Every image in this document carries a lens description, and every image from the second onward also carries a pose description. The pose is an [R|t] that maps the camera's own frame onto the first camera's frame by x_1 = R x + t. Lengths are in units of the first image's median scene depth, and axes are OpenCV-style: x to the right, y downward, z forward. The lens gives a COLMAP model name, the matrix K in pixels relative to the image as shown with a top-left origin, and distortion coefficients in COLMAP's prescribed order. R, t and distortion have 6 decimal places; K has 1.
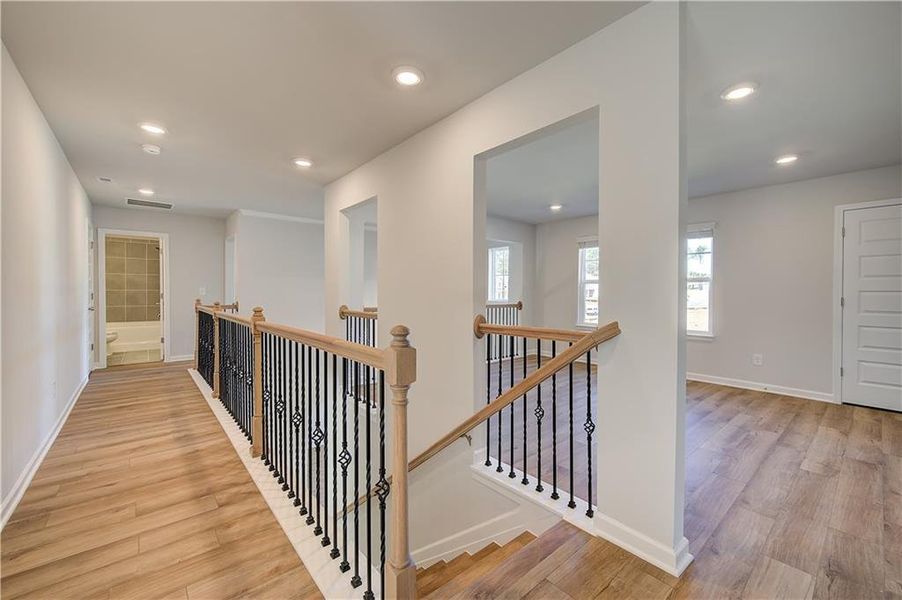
lens RADIAL K [[365.4, 0, 453.3], [0, 365.4, 299.2], [0, 0, 1]] dist [0.001243, -0.000225]
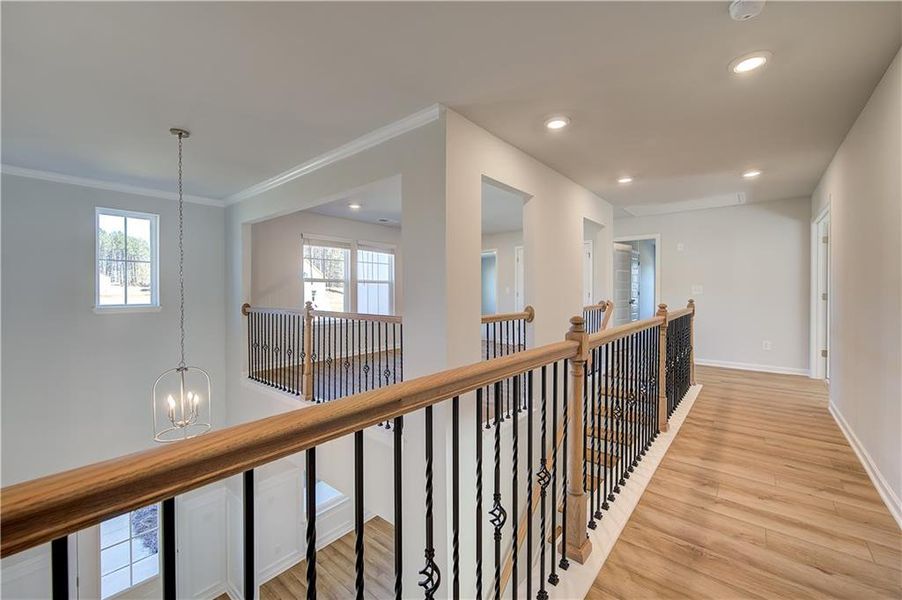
lens RADIAL K [[365.4, 0, 453.3], [0, 365.4, 299.2], [0, 0, 1]] dist [0.001243, -0.000225]
pose [[-0.170826, -0.023901, 0.985011, -1.518354], [0.020345, 0.999407, 0.027779, -0.037556], [-0.985091, 0.024785, -0.170239, 1.796034]]
